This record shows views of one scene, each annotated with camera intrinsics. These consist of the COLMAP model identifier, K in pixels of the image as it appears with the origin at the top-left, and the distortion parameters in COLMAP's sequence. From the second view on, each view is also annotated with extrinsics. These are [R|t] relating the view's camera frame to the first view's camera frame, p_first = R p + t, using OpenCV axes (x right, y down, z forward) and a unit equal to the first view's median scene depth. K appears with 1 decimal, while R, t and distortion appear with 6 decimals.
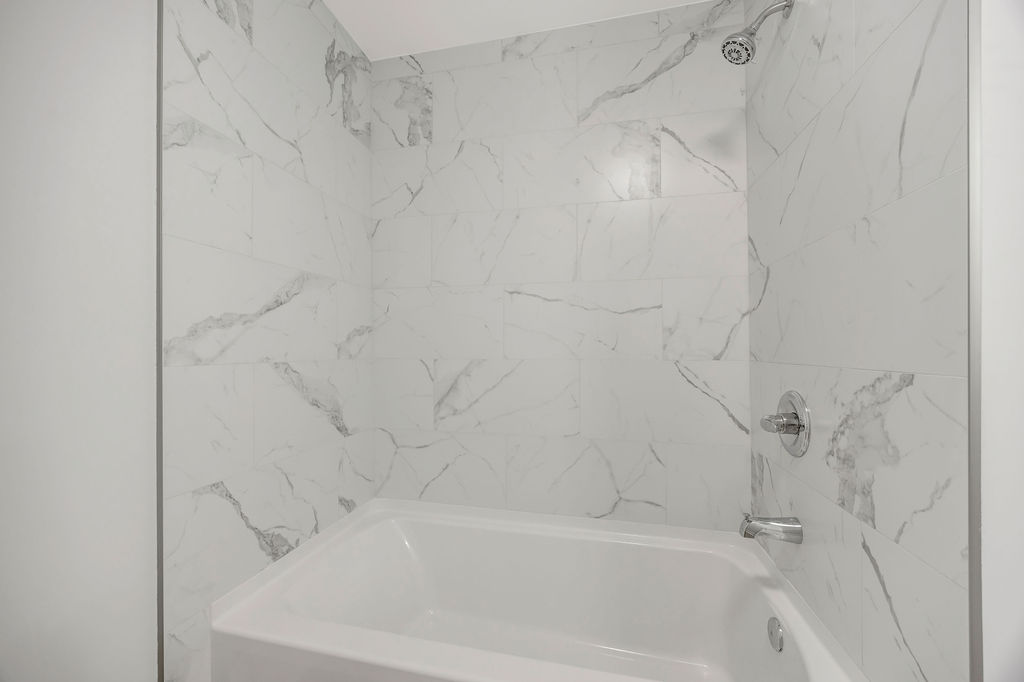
lens RADIAL K [[390.3, 0, 511.2], [0, 390.3, 346.8], [0, 0, 1]] dist [-0.002775, -0.000273]
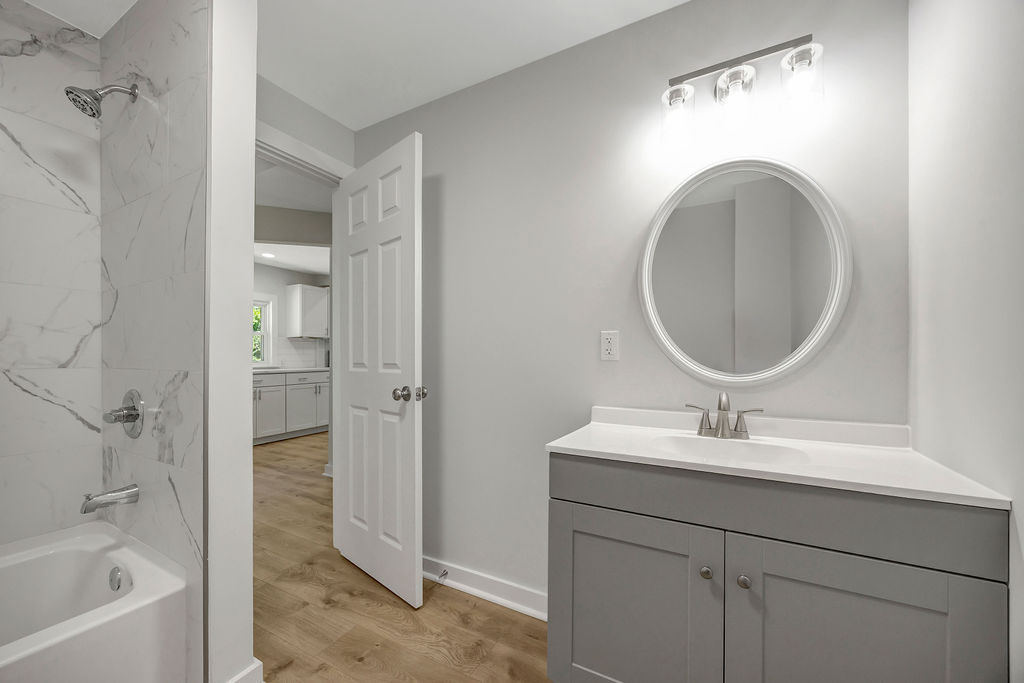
lens RADIAL K [[390.3, 0, 498.9], [0, 390.3, 357.2], [0, 0, 1]] dist [-0.002775, -0.000273]
pose [[0.284917, 0.000982, 0.958552, -0.148951], [-0.008130, 0.999966, 0.001392, -0.006216], [-0.958518, -0.008190, 0.284915, -0.444494]]
